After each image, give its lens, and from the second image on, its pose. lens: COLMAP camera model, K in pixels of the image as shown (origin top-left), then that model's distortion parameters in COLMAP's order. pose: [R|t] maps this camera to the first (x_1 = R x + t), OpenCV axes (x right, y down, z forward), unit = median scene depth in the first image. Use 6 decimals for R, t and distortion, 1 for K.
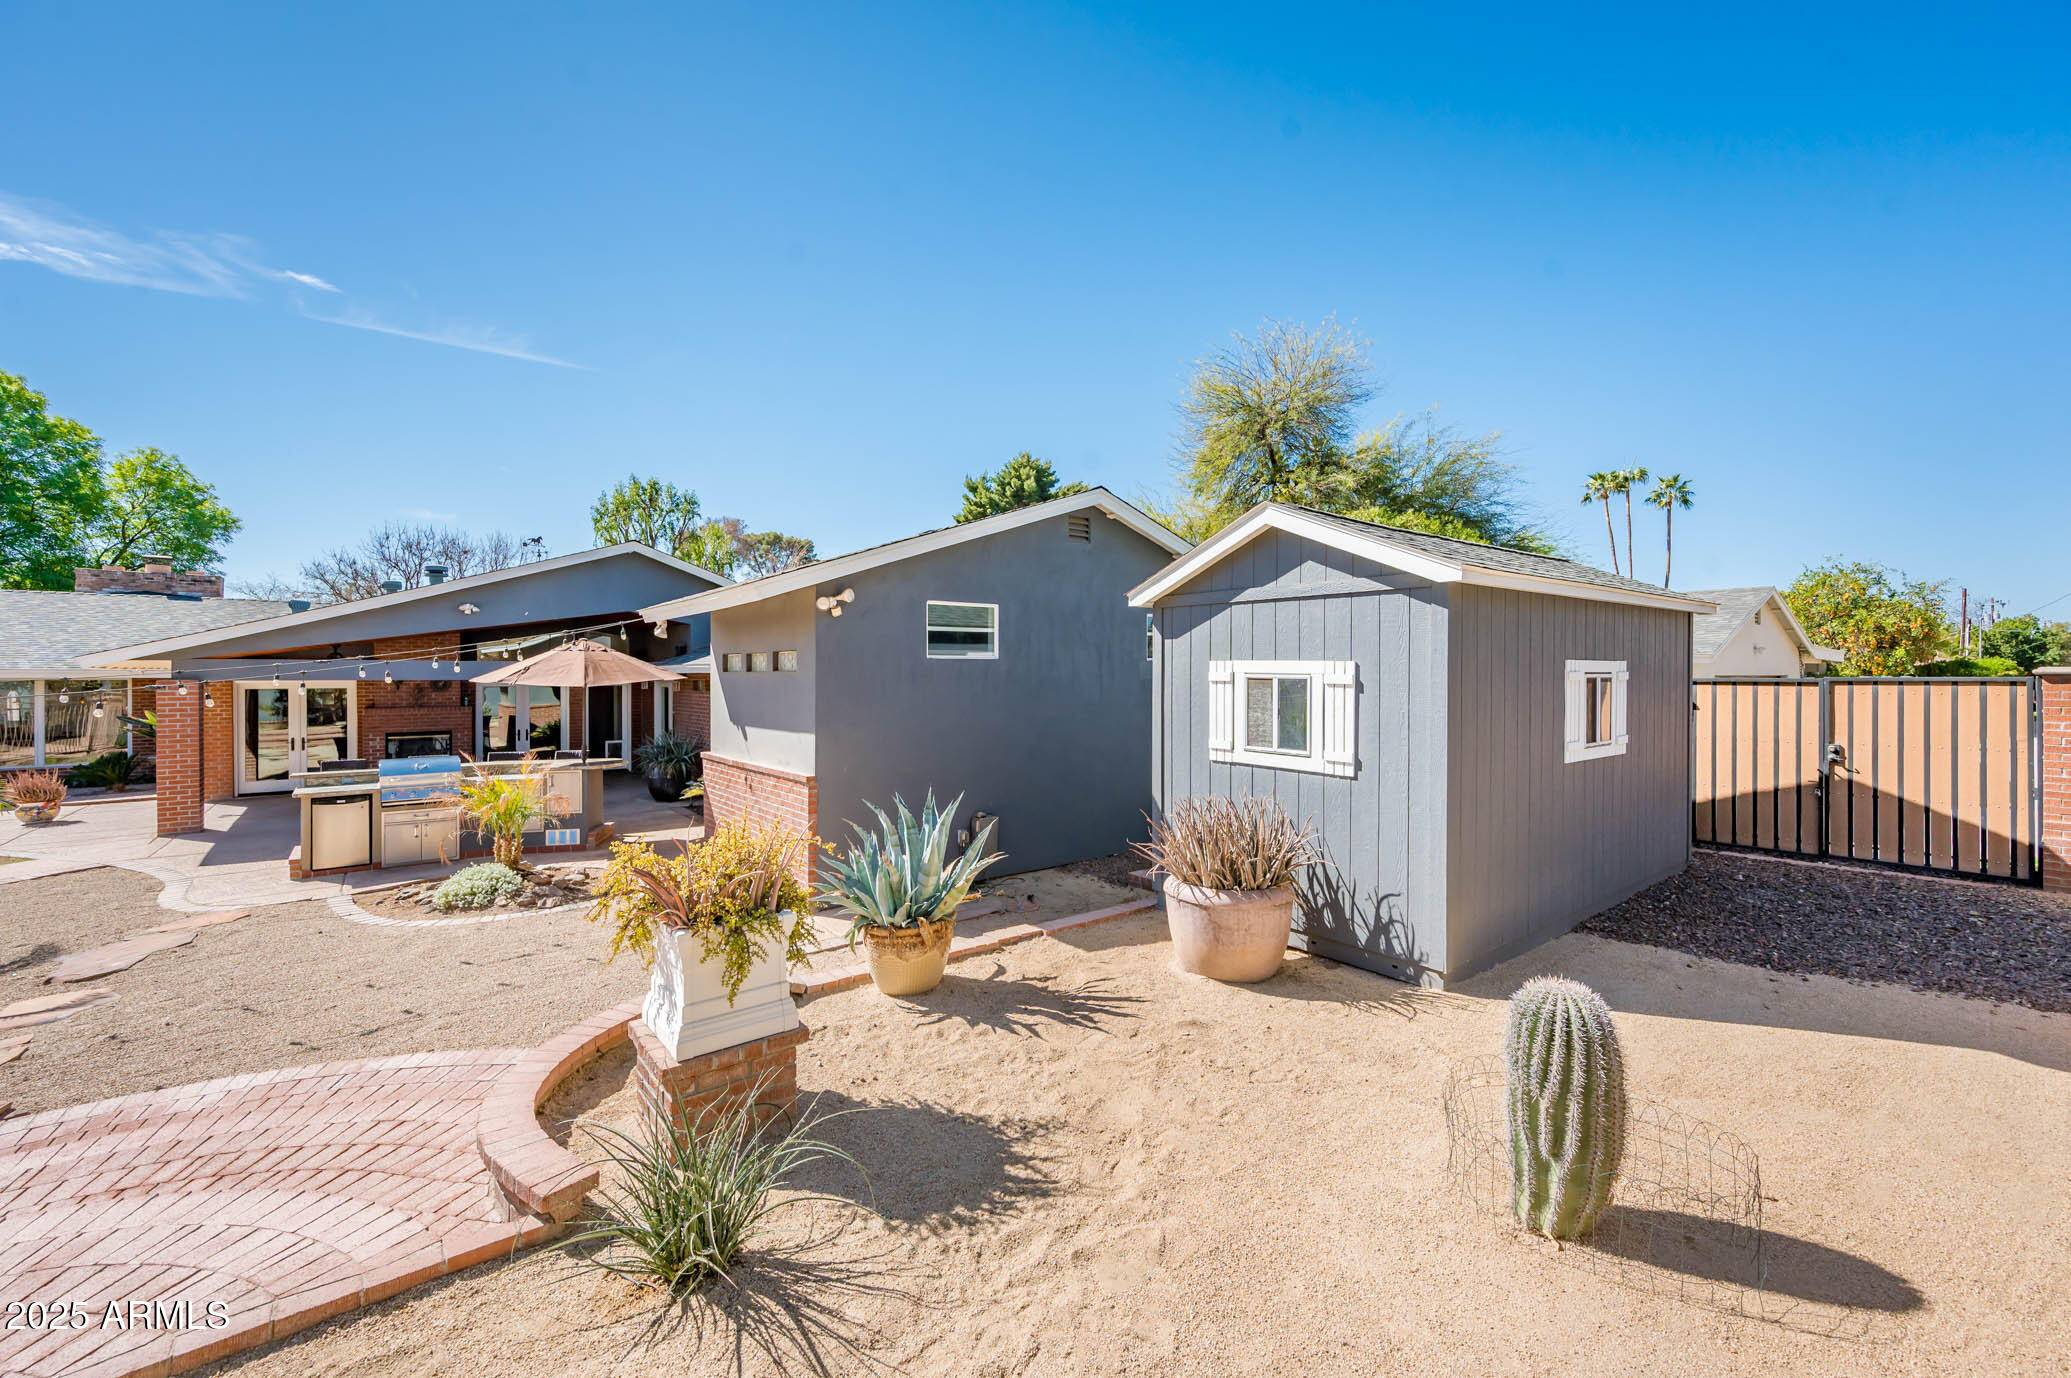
lens RADIAL K [[824.9, 0, 1033.5], [0, 824.9, 680.4], [0, 0, 1]] dist [-0.000794, 0.000673]
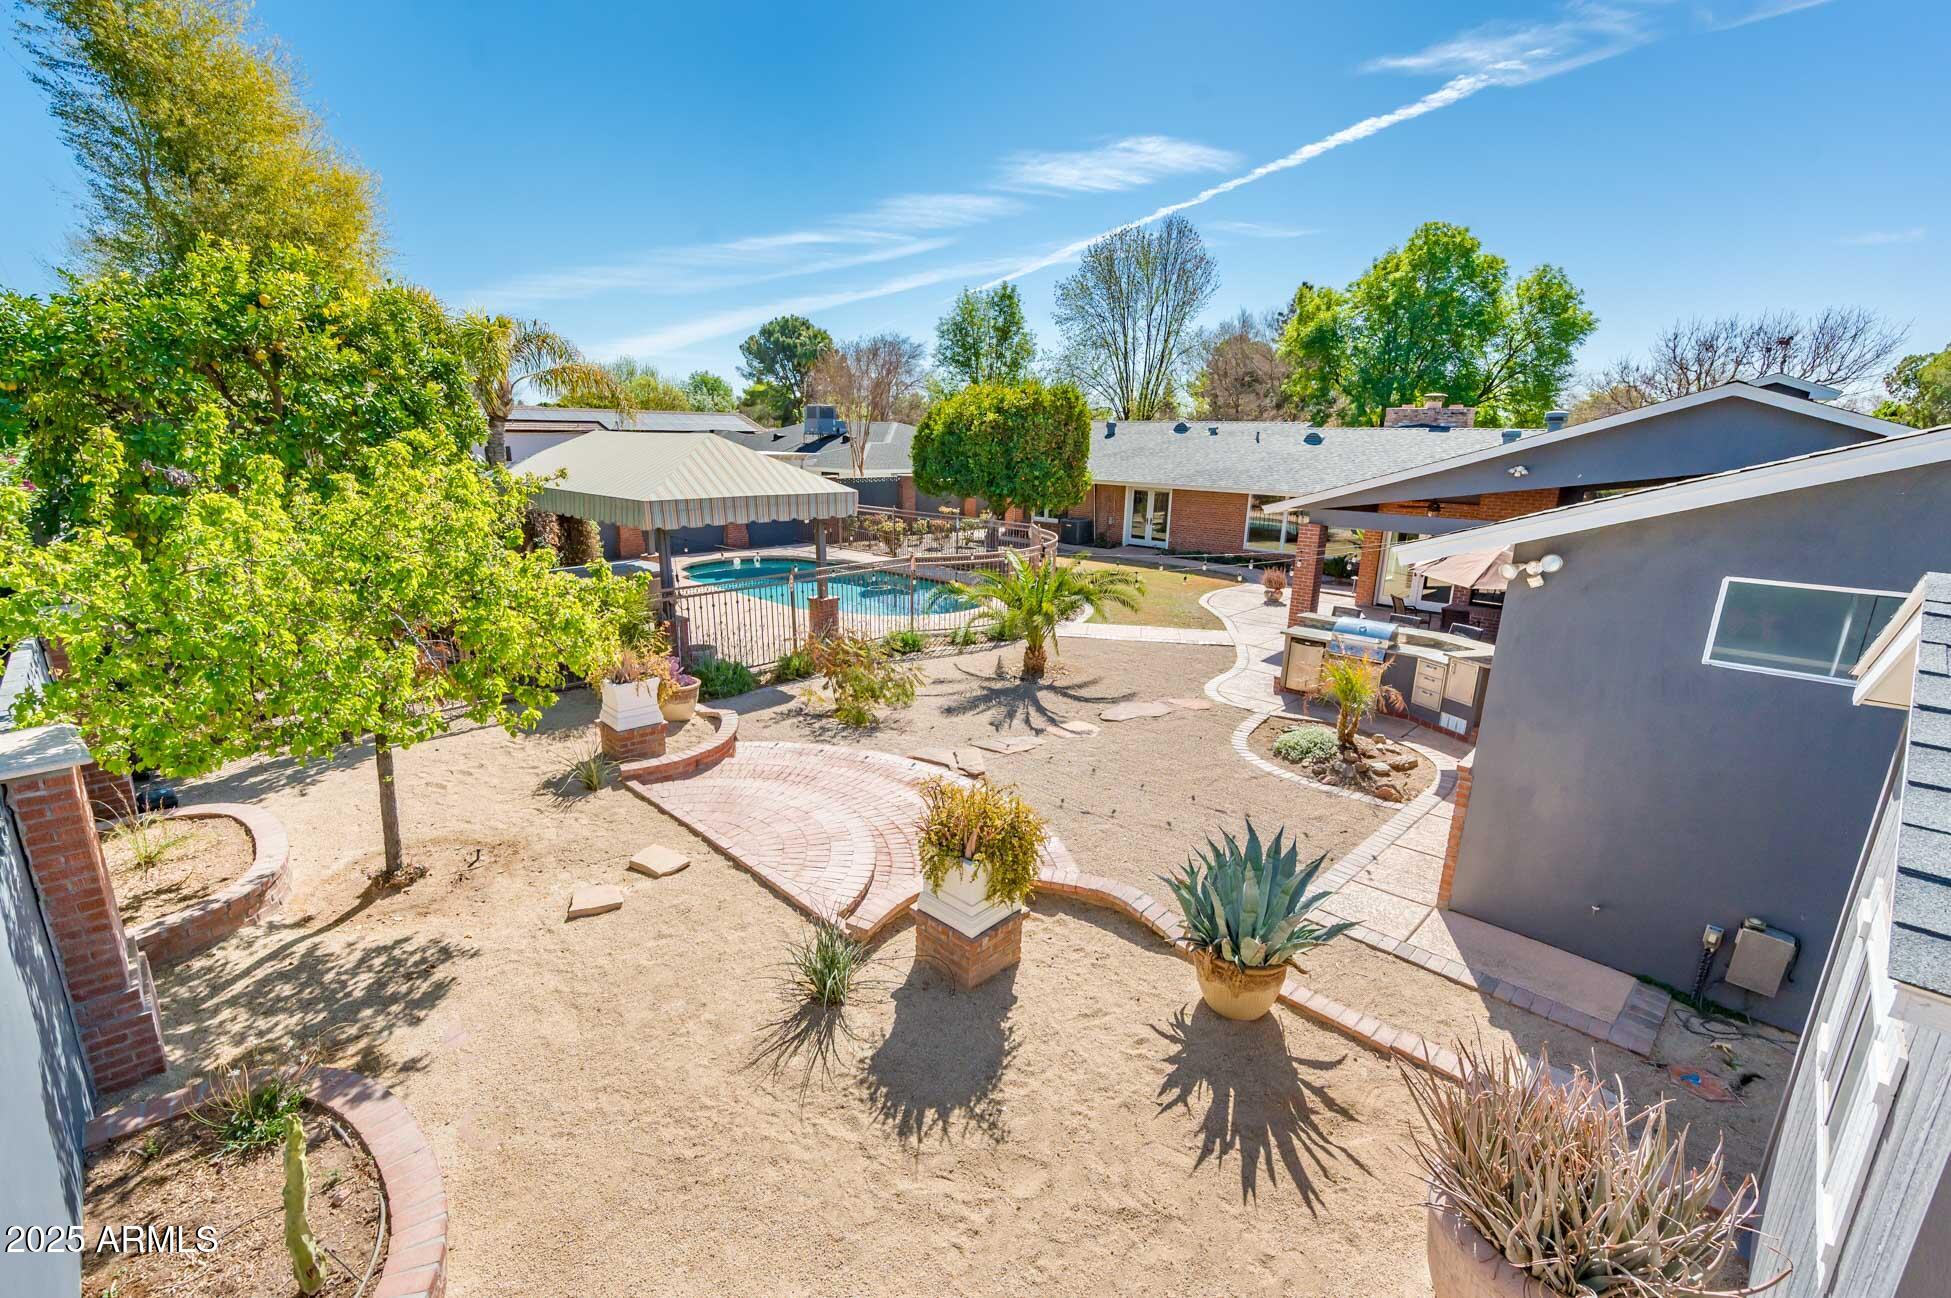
lens RADIAL K [[829.6, 0, 975.5], [0, 829.6, 649.0], [0, 0, 1]] dist [-0.001780, -0.000073]
pose [[0.149193, 0.249681, -0.956766, 0.238558], [-0.034161, 0.968319, 0.247369, -0.105114], [0.988218, -0.004222, 0.152996, 0.188200]]
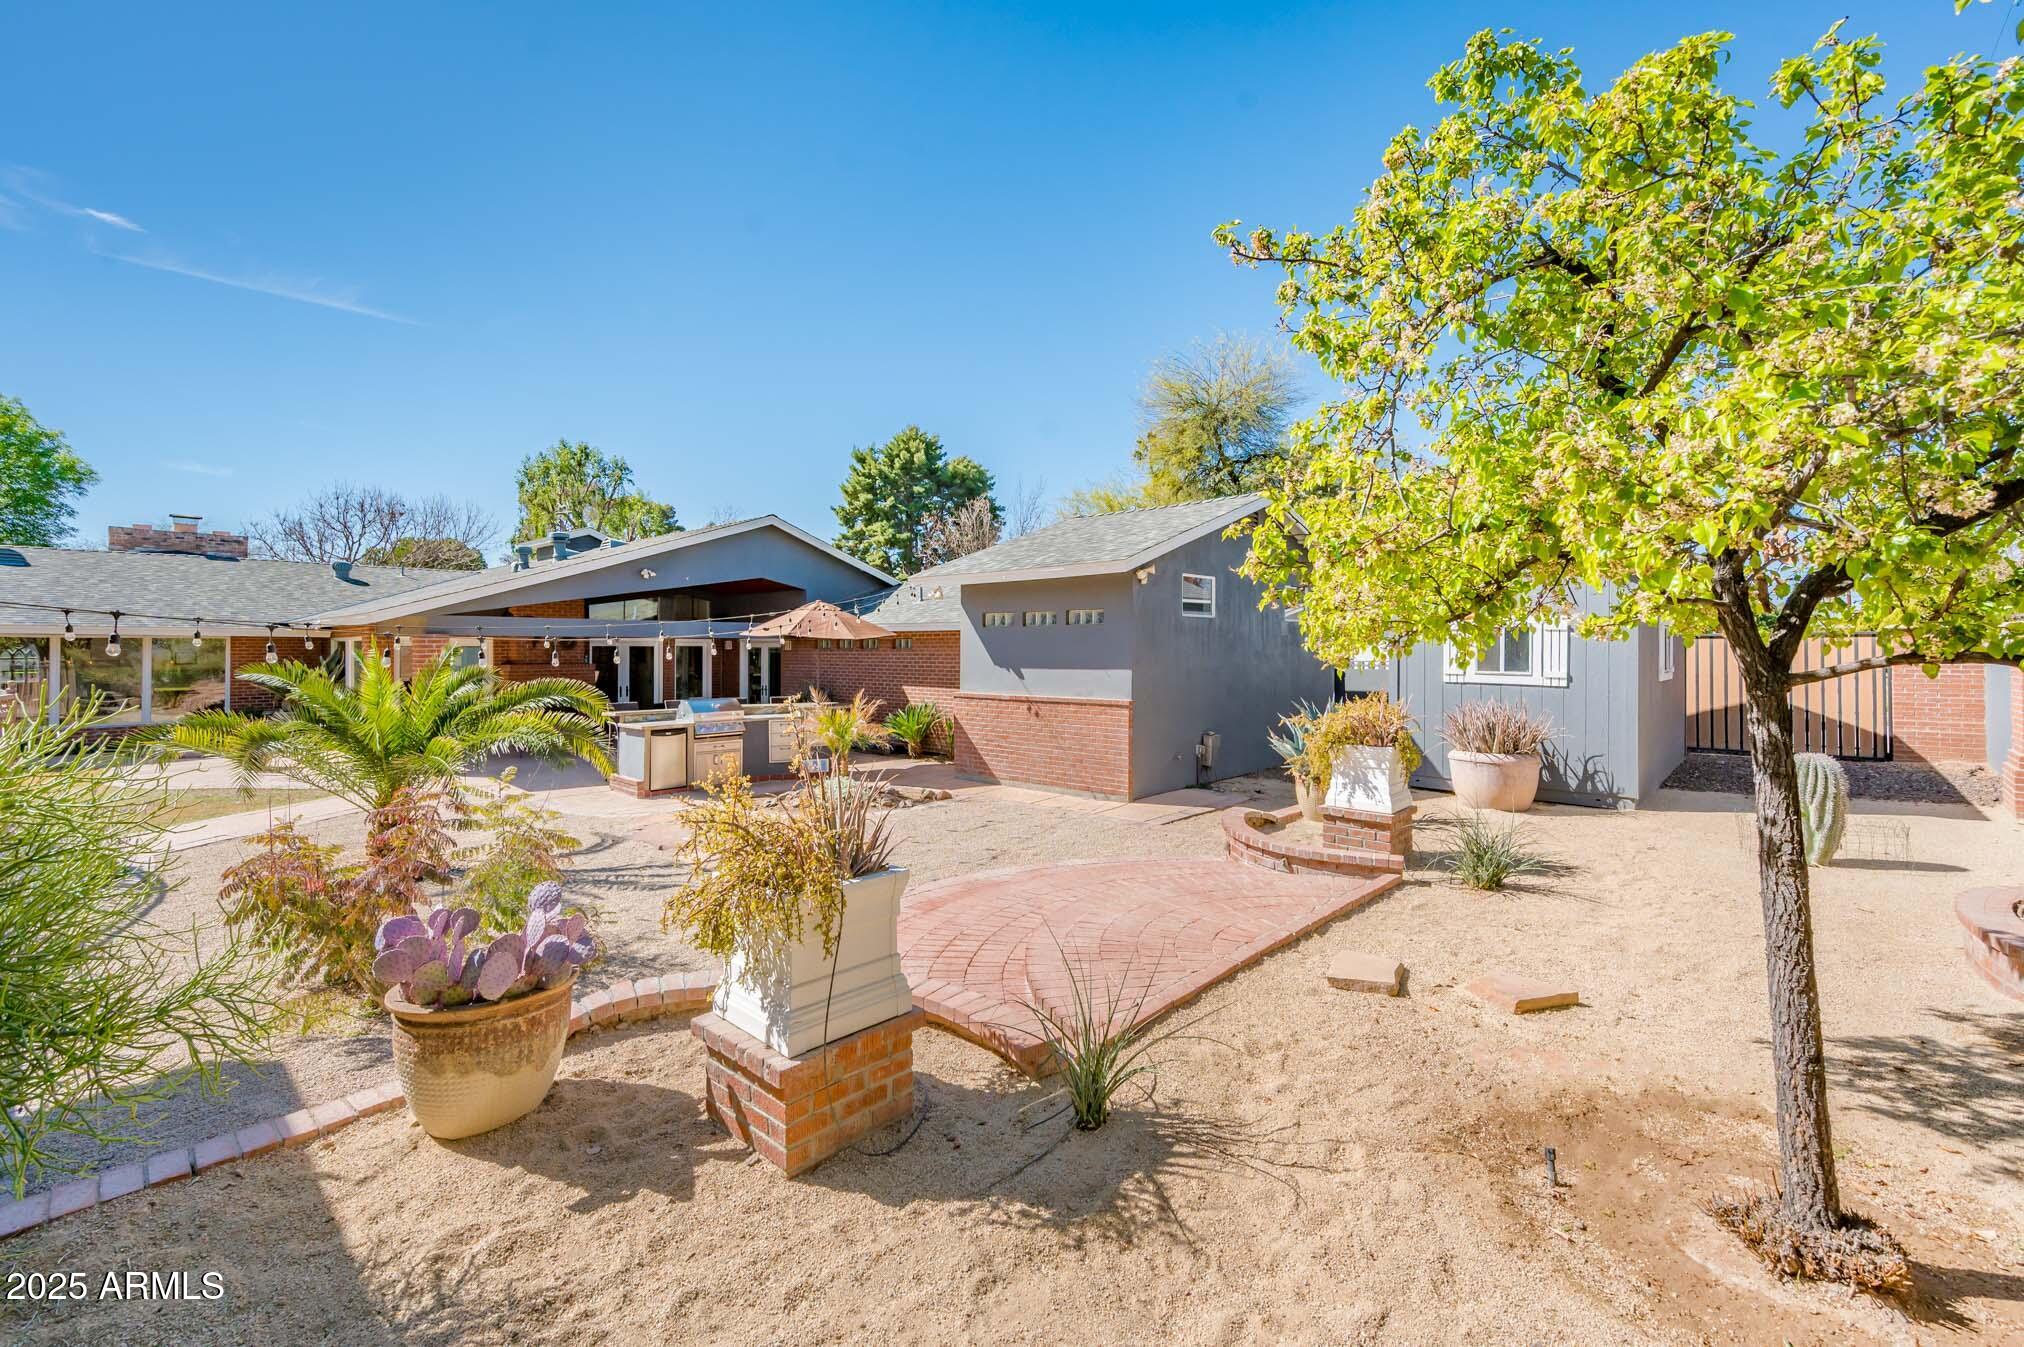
lens RADIAL K [[806.2, 0, 1012.6], [0, 806.2, 666.6], [0, 0, 1]] dist [-0.000794, 0.000673]
pose [[0.990946, -0.001823, 0.134252, -0.339119], [-0.000933, 0.999790, 0.020460, 0.016872], [-0.134261, -0.020400, 0.990736, -0.159663]]
